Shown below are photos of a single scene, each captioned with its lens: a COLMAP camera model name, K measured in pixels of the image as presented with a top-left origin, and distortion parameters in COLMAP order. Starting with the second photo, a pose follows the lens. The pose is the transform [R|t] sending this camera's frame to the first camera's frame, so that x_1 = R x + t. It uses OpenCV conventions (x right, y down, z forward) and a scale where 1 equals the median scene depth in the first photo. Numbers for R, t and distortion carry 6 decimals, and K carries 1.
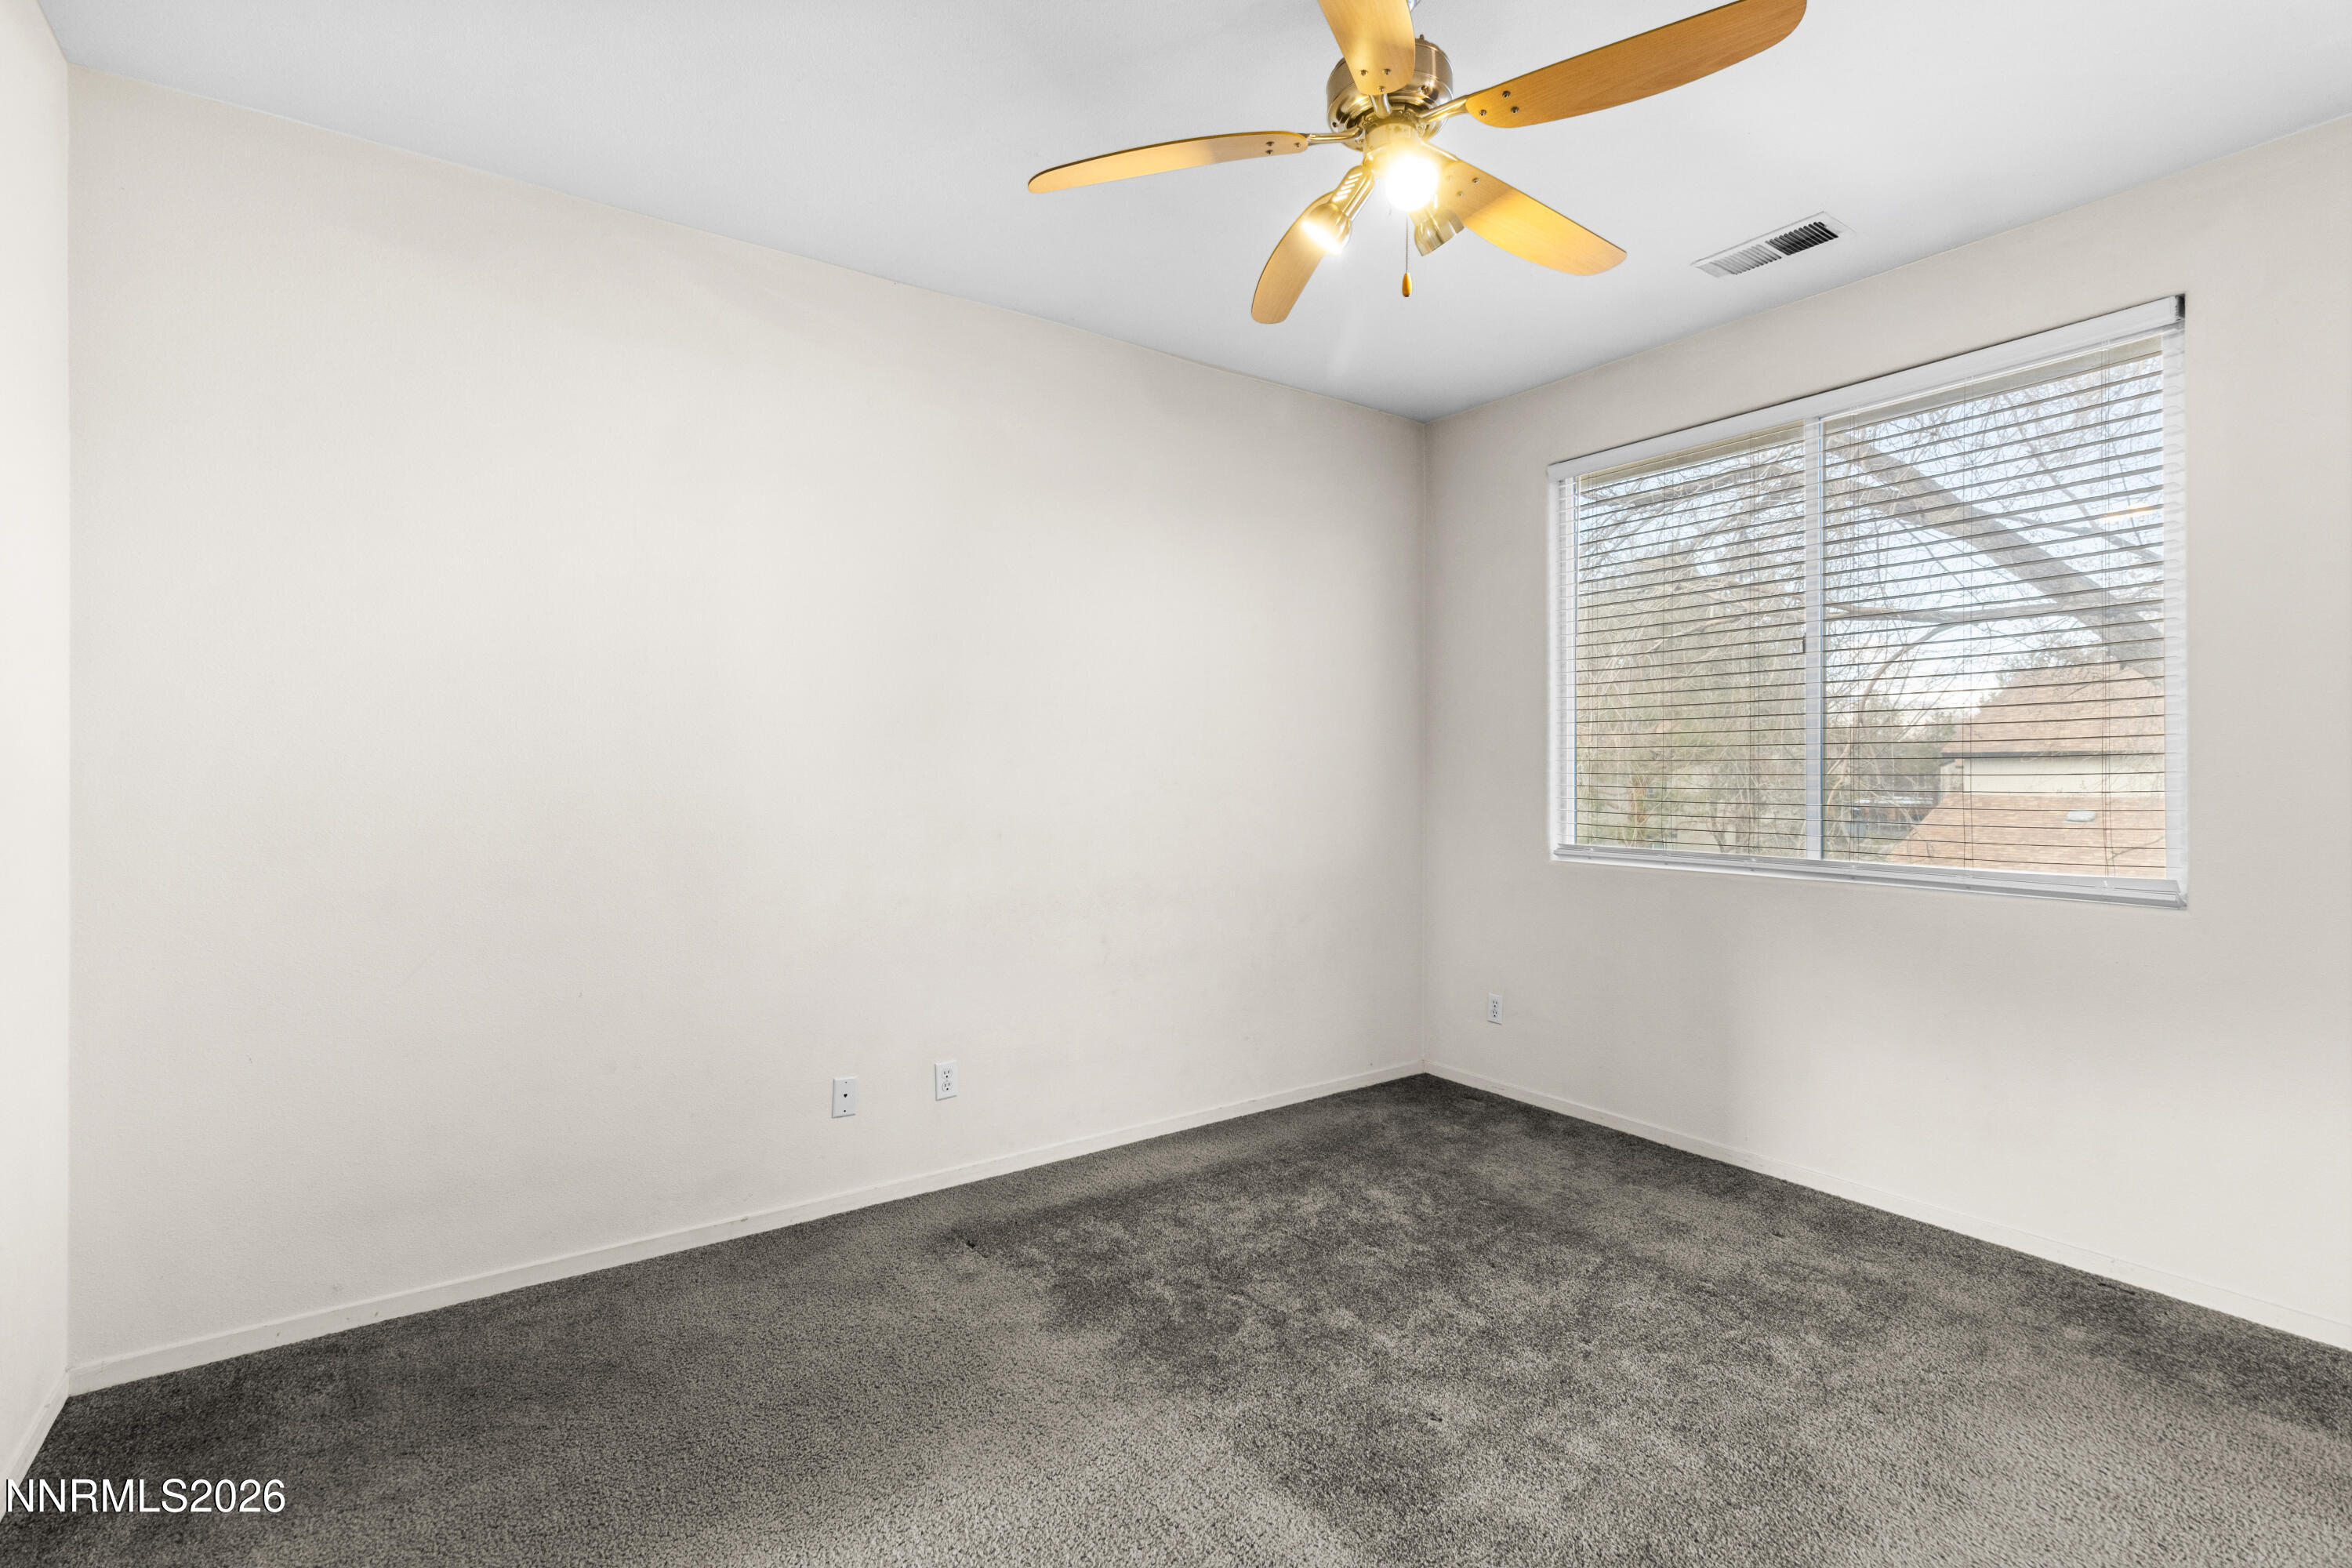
lens RADIAL K [[1101.0, 0, 1176.4], [0, 1101.0, 779.2], [0, 0, 1]] dist [0.008398, -0.002935]
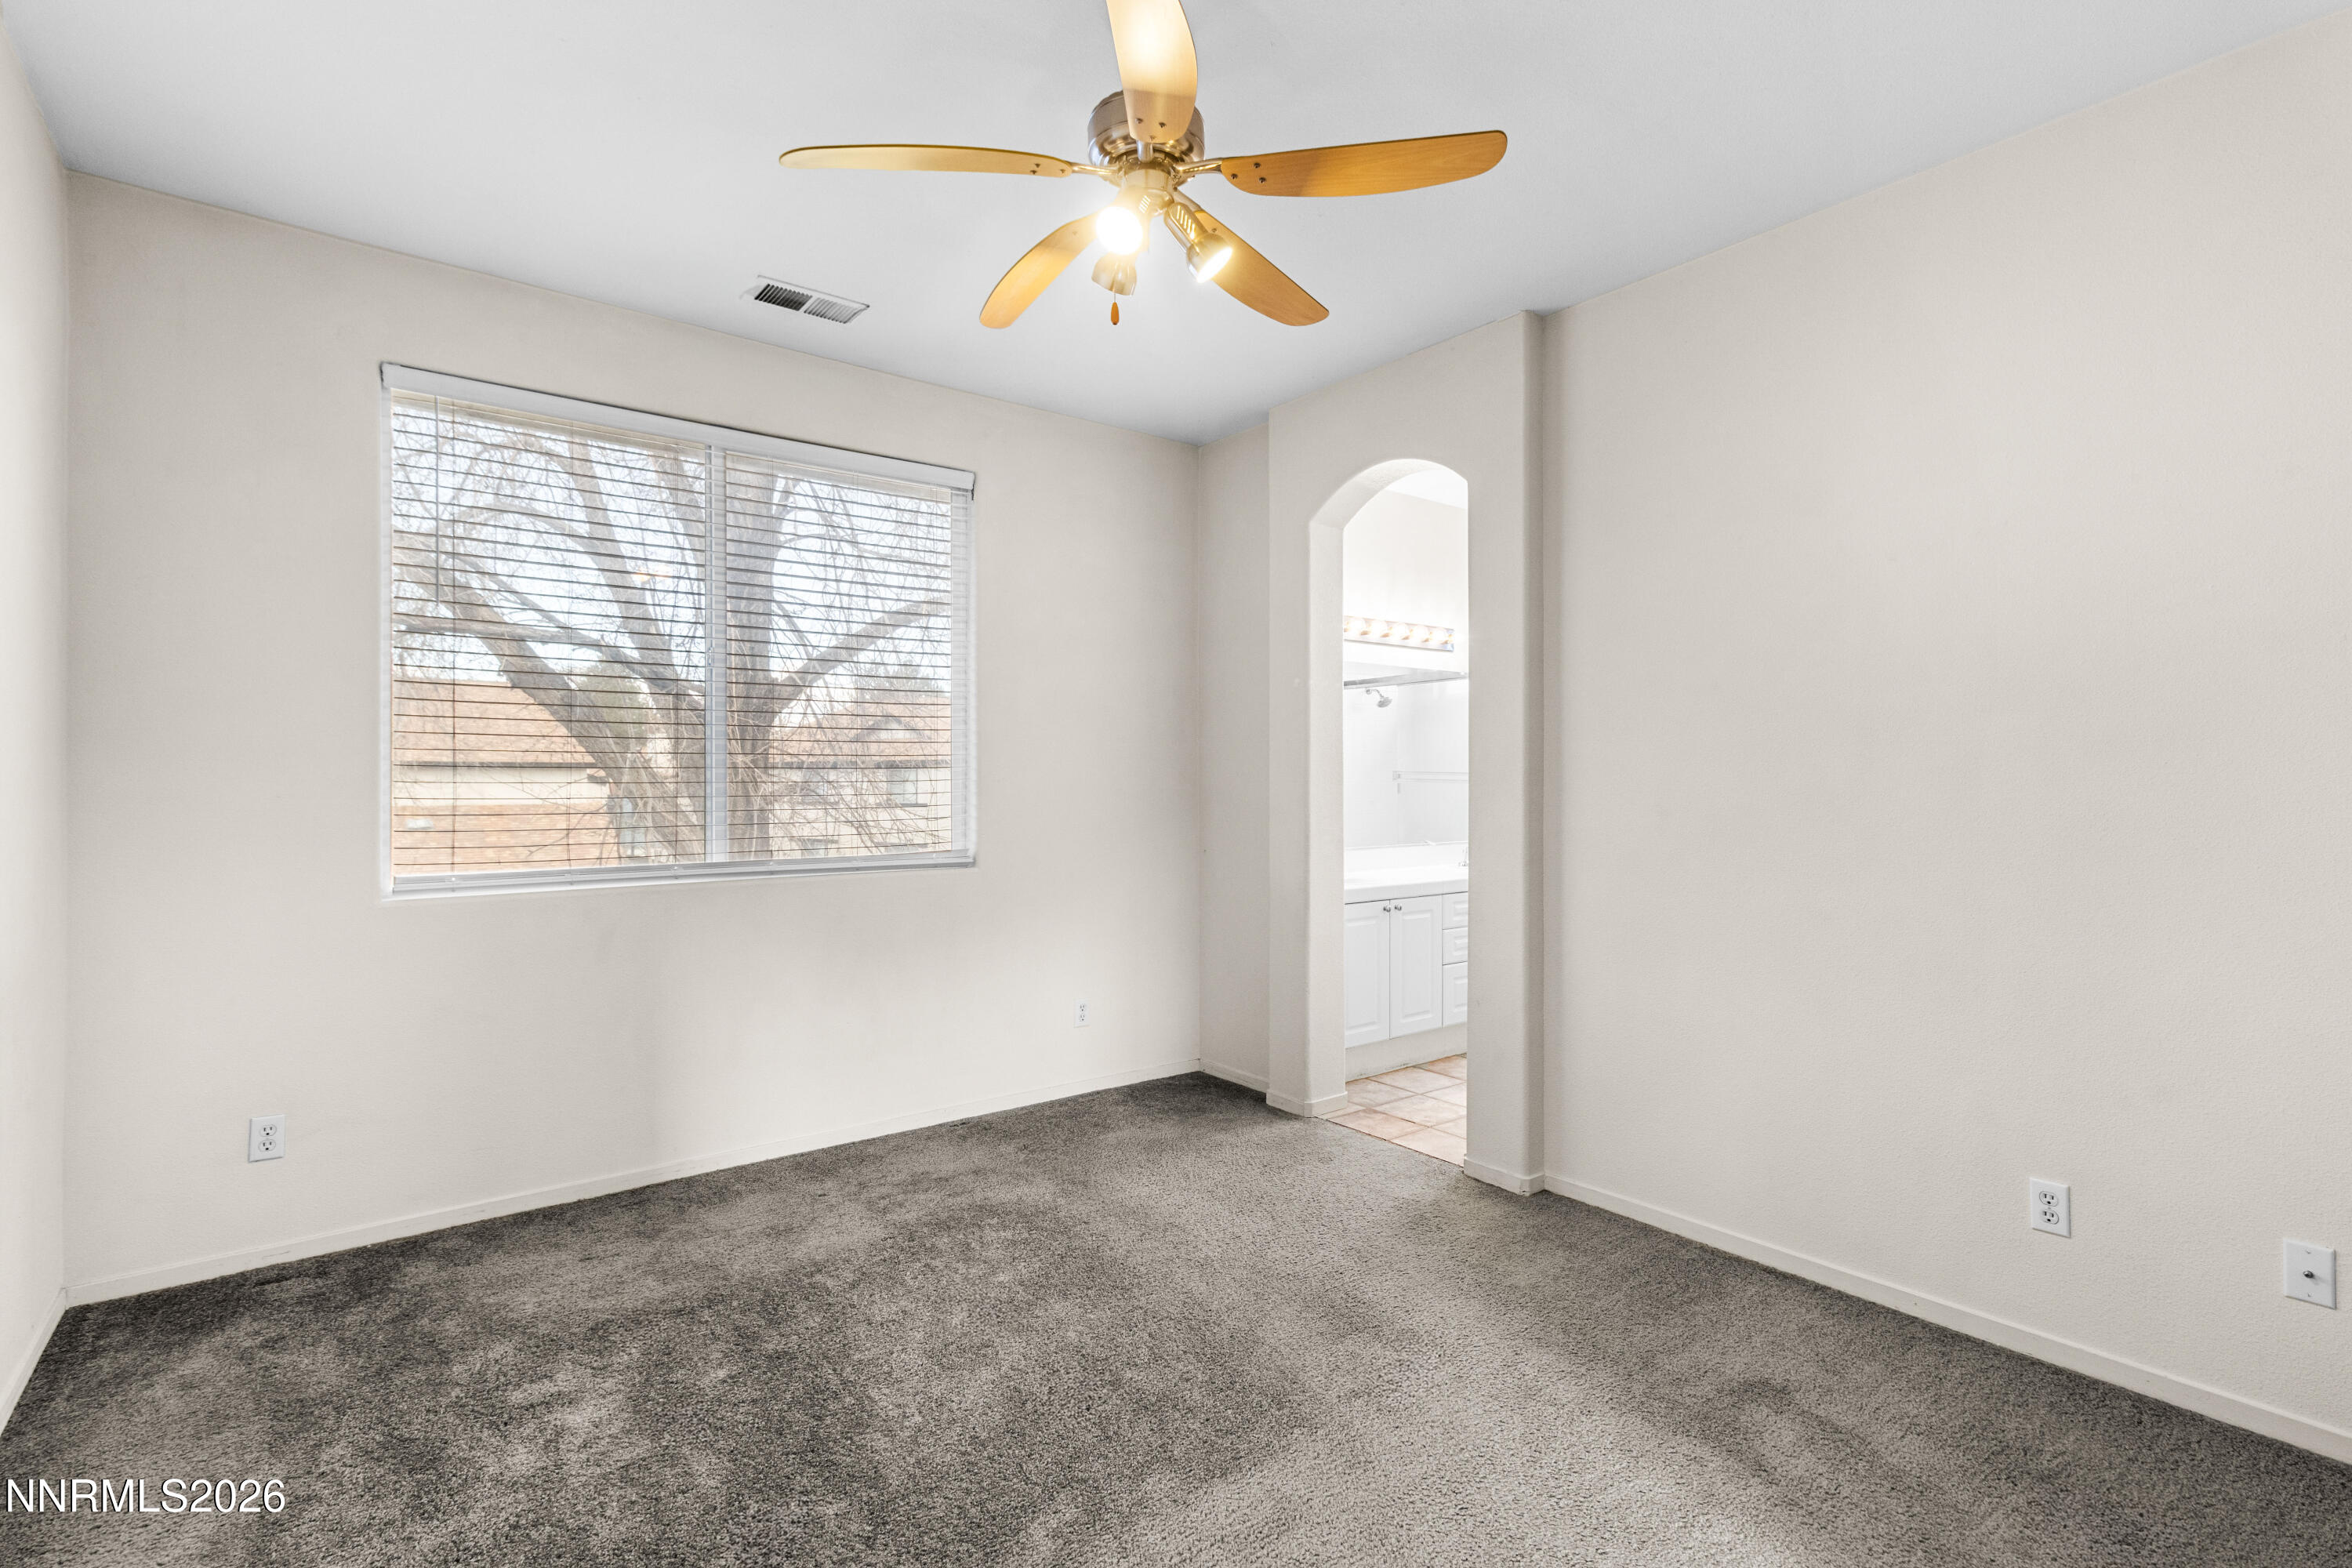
lens RADIAL K [[1101.0, 0, 1173.5], [0, 1101.0, 771.1], [0, 0, 1]] dist [0.008398, -0.002935]
pose [[-0.025267, 0.000821, 0.999680, -0.492662], [0.017948, 0.999839, -0.000367, -0.005844], [-0.999520, 0.017933, -0.025278, 0.575242]]
